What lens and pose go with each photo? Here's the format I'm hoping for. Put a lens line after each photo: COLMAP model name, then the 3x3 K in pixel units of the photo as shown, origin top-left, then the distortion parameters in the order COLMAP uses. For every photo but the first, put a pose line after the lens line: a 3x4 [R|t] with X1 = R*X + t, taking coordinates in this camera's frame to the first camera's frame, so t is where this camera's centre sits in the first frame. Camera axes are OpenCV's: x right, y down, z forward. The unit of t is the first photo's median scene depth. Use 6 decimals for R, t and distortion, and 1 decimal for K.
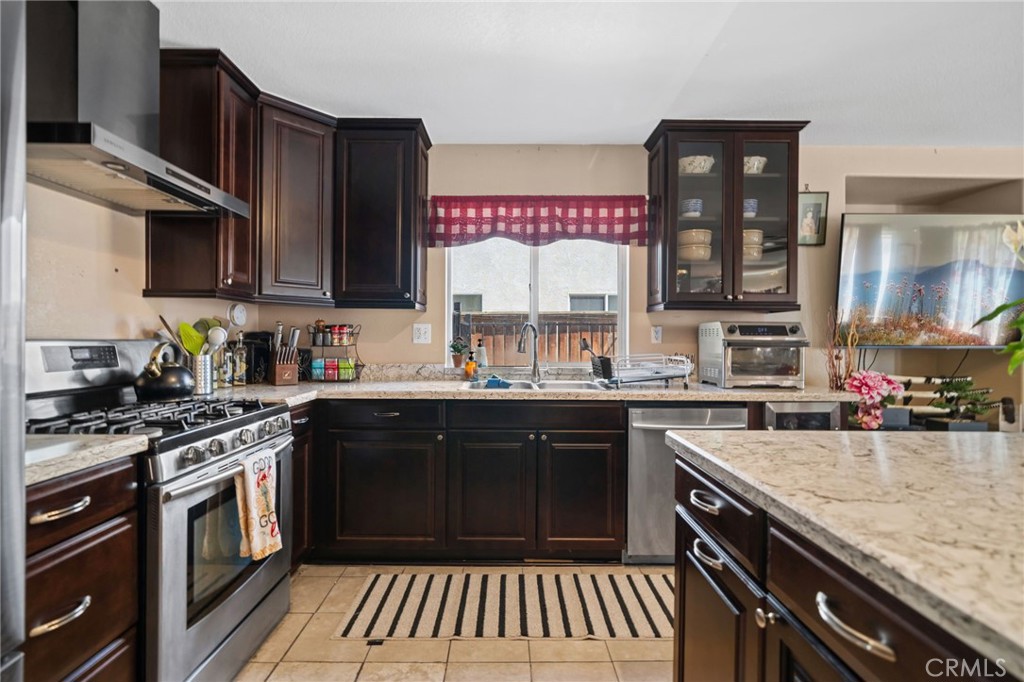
lens RADIAL K [[458.5, 0, 510.5], [0, 458.5, 340.5], [0, 0, 1]] dist [-0.001195, 0.000461]
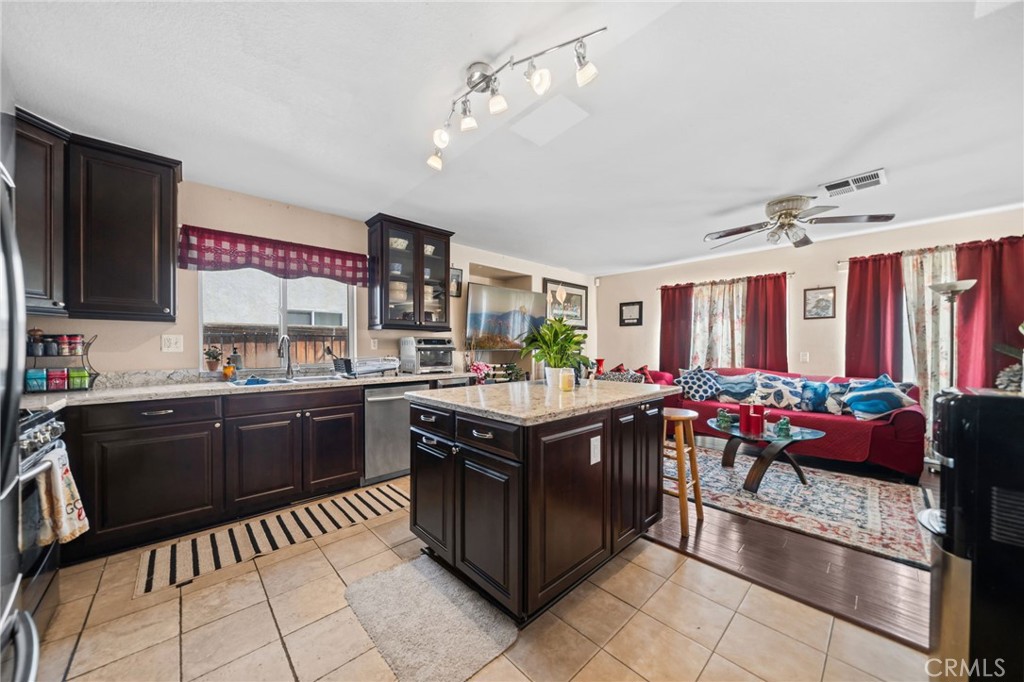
lens RADIAL K [[355.0, 0, 509.1], [0, 355.0, 346.5], [0, 0, 1]] dist [0.000337, 0.000036]
pose [[0.726941, -0.005447, 0.686678, -0.204956], [0.006552, 0.999978, 0.000997, -0.002609], [-0.686668, 0.003774, 0.726961, -0.234994]]
